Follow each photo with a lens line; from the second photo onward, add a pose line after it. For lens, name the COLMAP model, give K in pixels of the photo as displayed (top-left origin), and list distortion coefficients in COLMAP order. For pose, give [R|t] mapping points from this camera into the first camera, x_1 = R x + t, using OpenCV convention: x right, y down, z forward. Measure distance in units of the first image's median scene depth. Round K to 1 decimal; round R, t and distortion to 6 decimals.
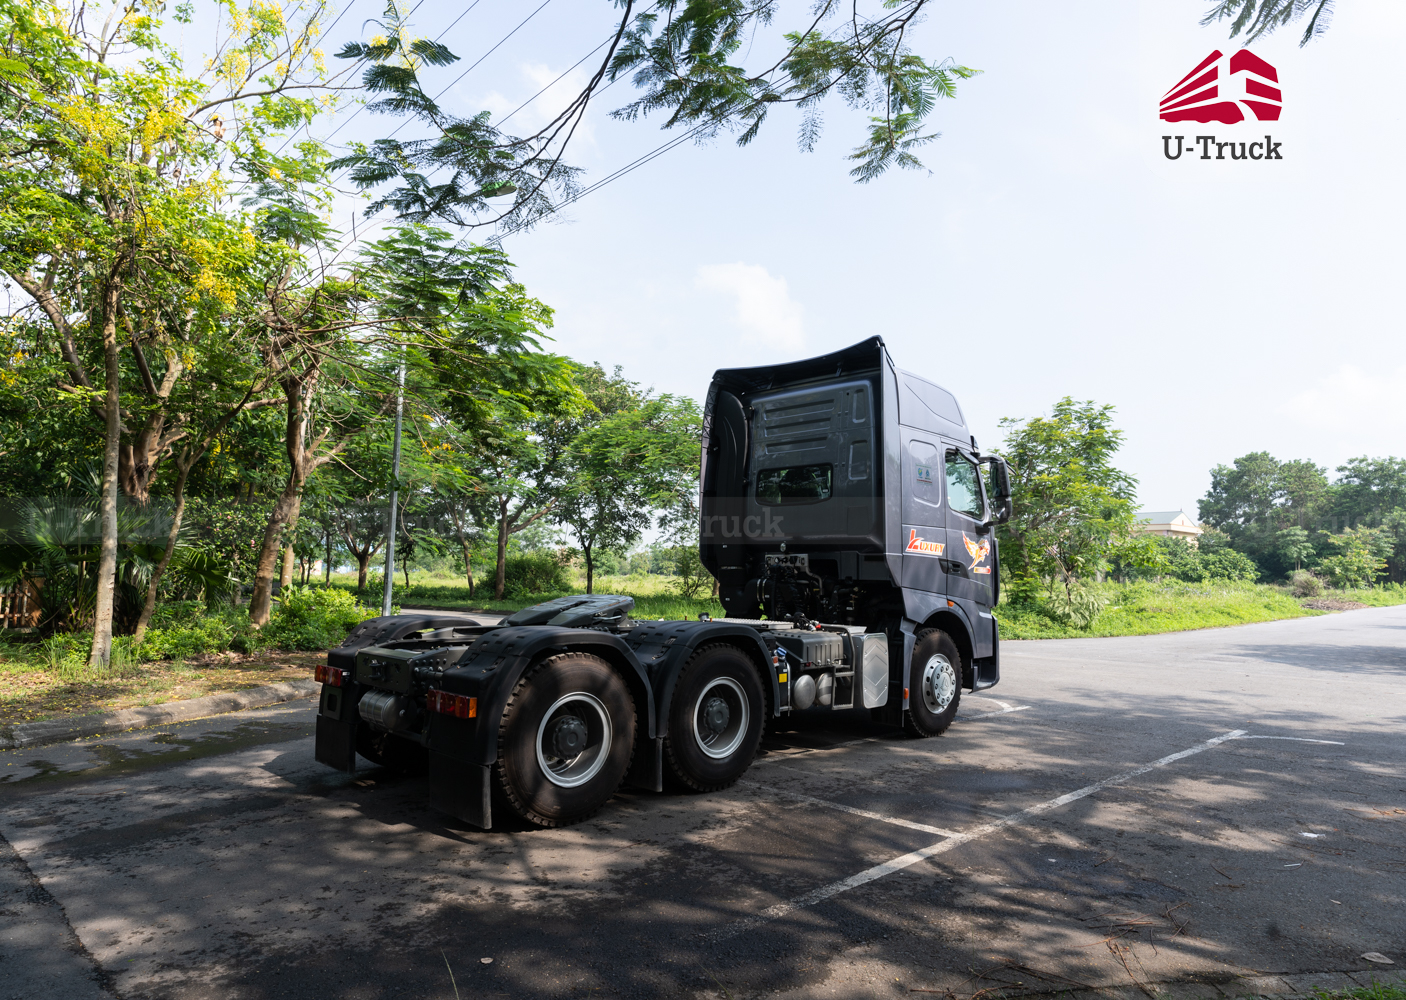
lens RADIAL K [[881.0, 0, 694.8], [0, 881.0, 491.6], [0, 0, 1]] dist [-0.007419, 0.007048]
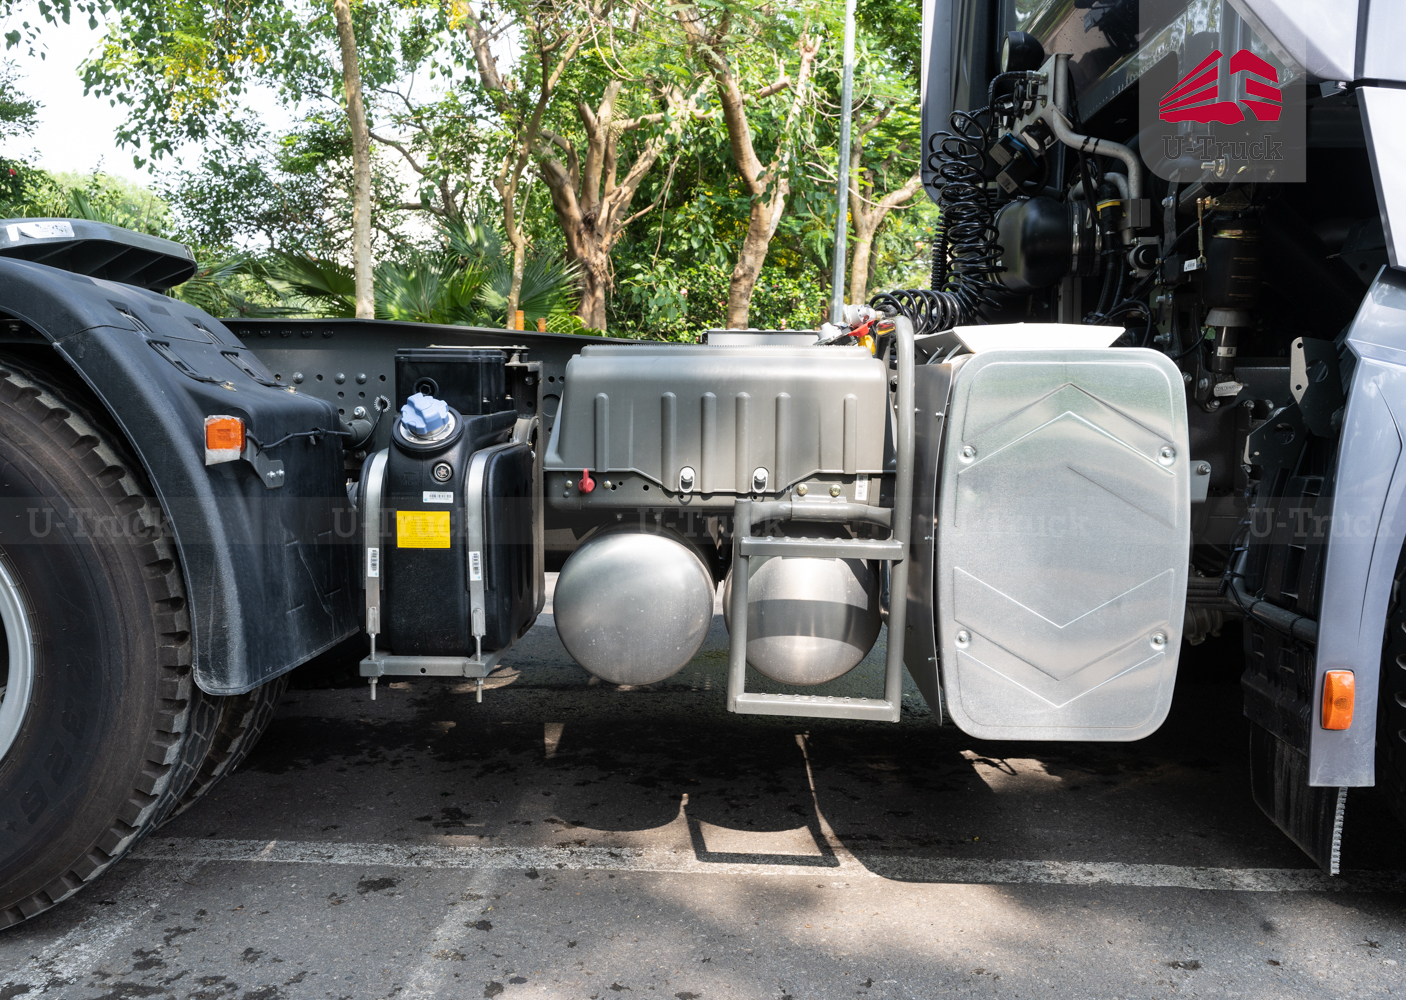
lens RADIAL K [[1174.1, 0, 685.6], [0, 1174.1, 491.6], [0, 0, 1]] dist [0.011404, -0.015885]
pose [[0.696573, 0.053439, -0.715493, 0.499702], [0.066804, 0.988060, 0.138834, 0.232778], [0.714370, -0.144506, 0.684685, 1.190354]]
